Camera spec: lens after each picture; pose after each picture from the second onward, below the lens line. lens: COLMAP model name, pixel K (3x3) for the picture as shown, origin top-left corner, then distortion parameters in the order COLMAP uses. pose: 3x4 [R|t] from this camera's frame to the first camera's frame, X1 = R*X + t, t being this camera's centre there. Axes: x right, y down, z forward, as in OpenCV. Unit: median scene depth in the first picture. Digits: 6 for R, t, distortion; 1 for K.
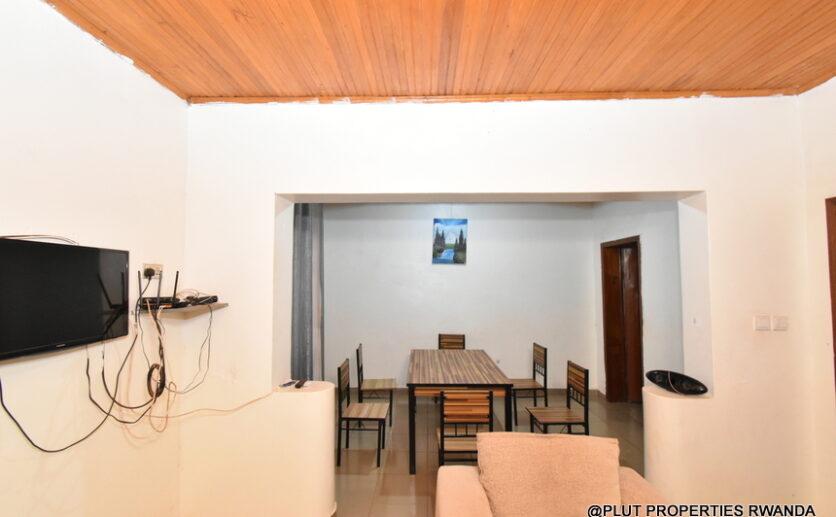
lens RADIAL K [[367.1, 0, 420.8], [0, 367.1, 259.1], [0, 0, 1]] dist [-0.001695, -0.000121]
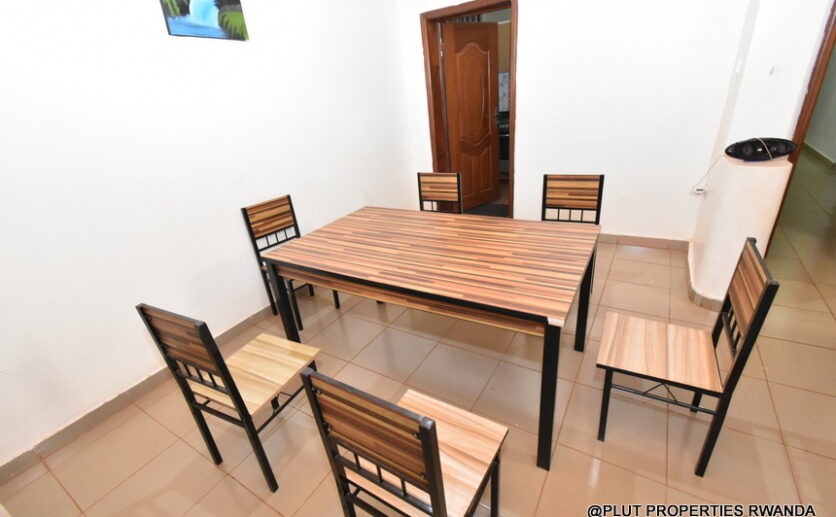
lens RADIAL K [[367.1, 0, 418.6], [0, 367.1, 258.7], [0, 0, 1]] dist [-0.001695, -0.000121]
pose [[0.508674, -0.395795, 0.764589, -0.221200], [0.050719, 0.900300, 0.432304, 0.069760], [-0.859464, -0.181122, 0.478034, 0.567157]]
